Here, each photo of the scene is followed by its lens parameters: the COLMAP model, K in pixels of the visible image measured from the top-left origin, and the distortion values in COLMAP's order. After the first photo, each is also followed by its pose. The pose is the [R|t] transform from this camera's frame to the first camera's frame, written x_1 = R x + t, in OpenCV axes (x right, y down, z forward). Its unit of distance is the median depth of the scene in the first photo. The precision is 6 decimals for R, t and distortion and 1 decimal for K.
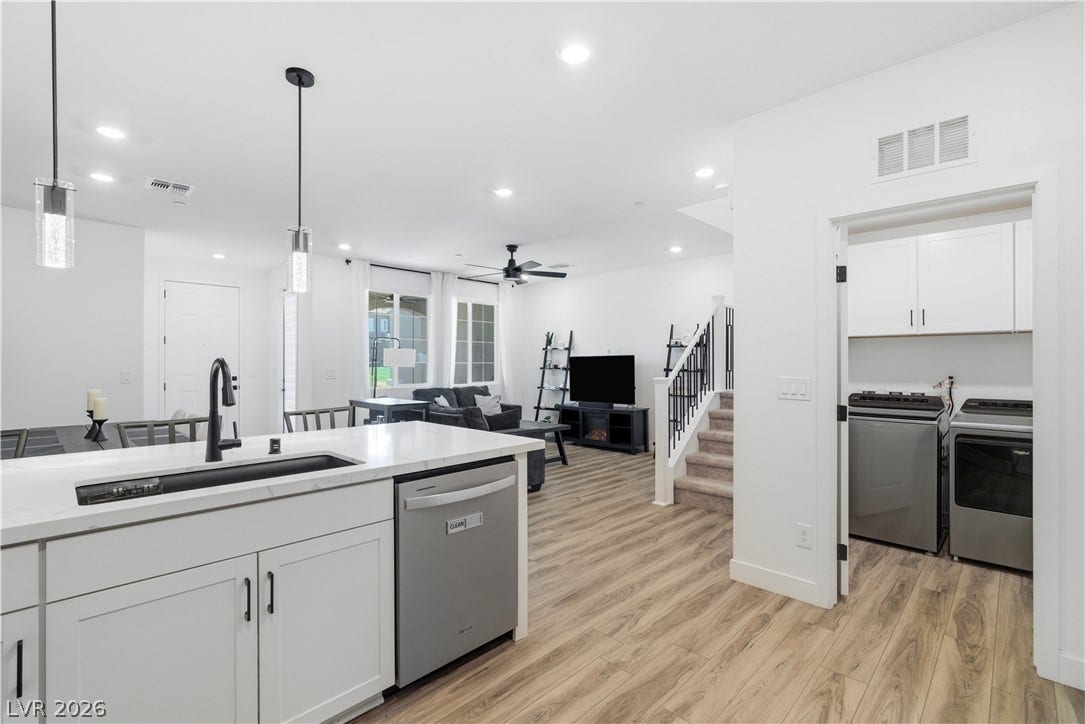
lens RADIAL K [[503.9, 0, 542.7], [0, 503.9, 362.7], [0, 0, 1]] dist [-0.010558, 0.005100]
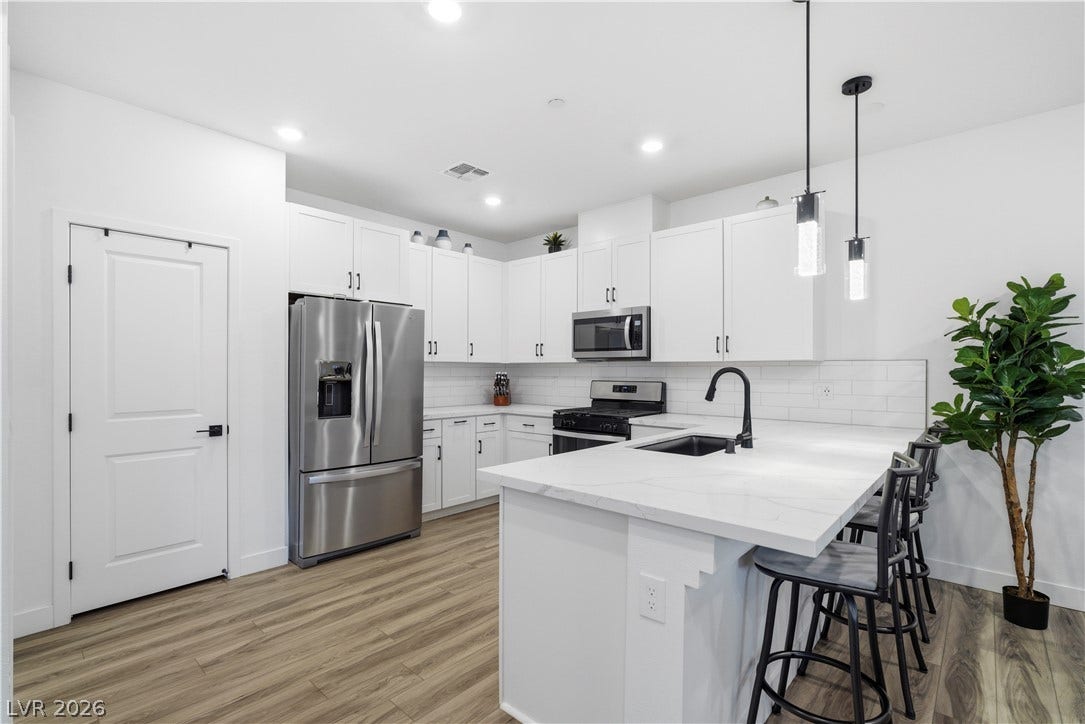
lens RADIAL K [[503.9, 0, 546.5], [0, 503.9, 368.9], [0, 0, 1]] dist [-0.010558, 0.005100]
pose [[-0.998788, -0.003536, -0.049093, -0.047271], [-0.003495, 0.999993, -0.000919, -0.003642], [0.049096, -0.000746, -0.998794, 1.308132]]
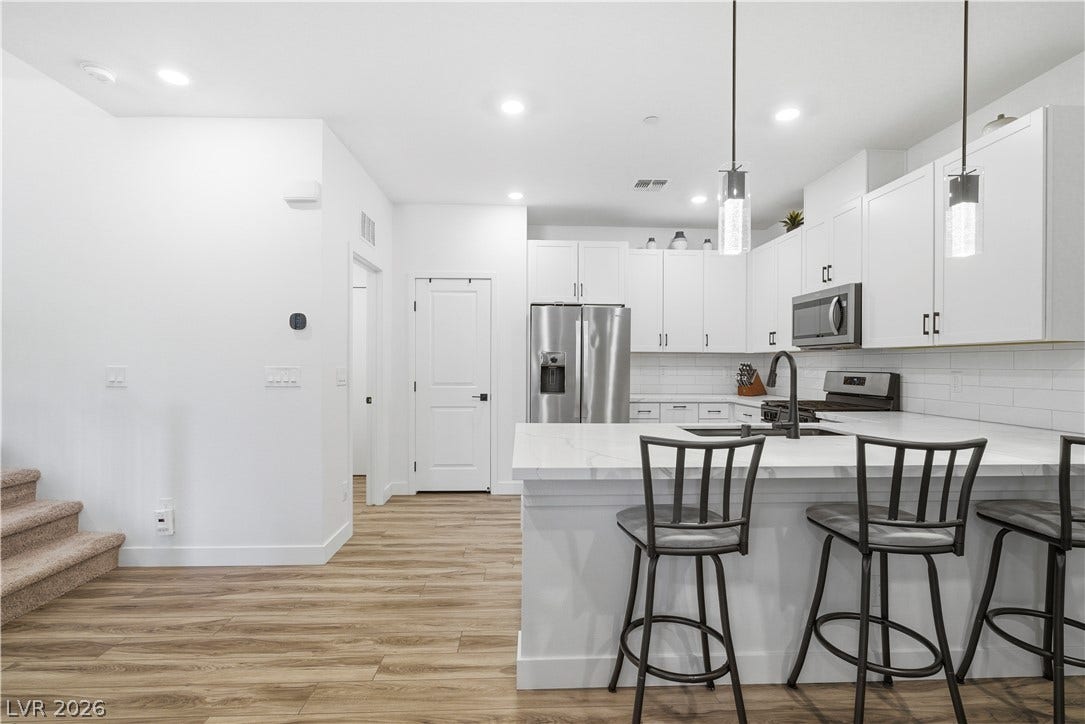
lens RADIAL K [[503.9, 0, 538.3], [0, 503.9, 371.6], [0, 0, 1]] dist [-0.010558, 0.005100]
pose [[-0.730364, -0.016687, 0.682854, -0.585480], [-0.005595, 0.999814, 0.018447, 0.009965], [-0.683035, 0.009652, -0.730322, 1.307382]]
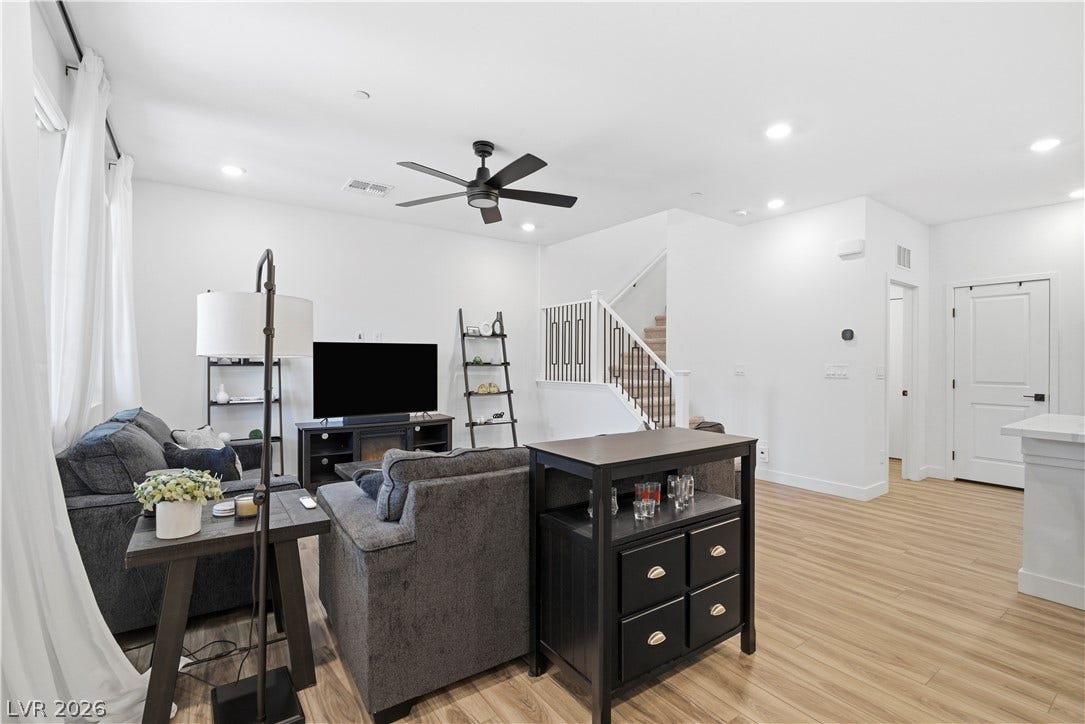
lens RADIAL K [[503.9, 0, 534.3], [0, 503.9, 355.0], [0, 0, 1]] dist [-0.010558, 0.005100]
pose [[0.152007, 0.008158, 0.988346, -1.130133], [-0.008318, 0.999941, -0.006974, 0.010334], [-0.988344, -0.007161, 0.152066, 1.576714]]
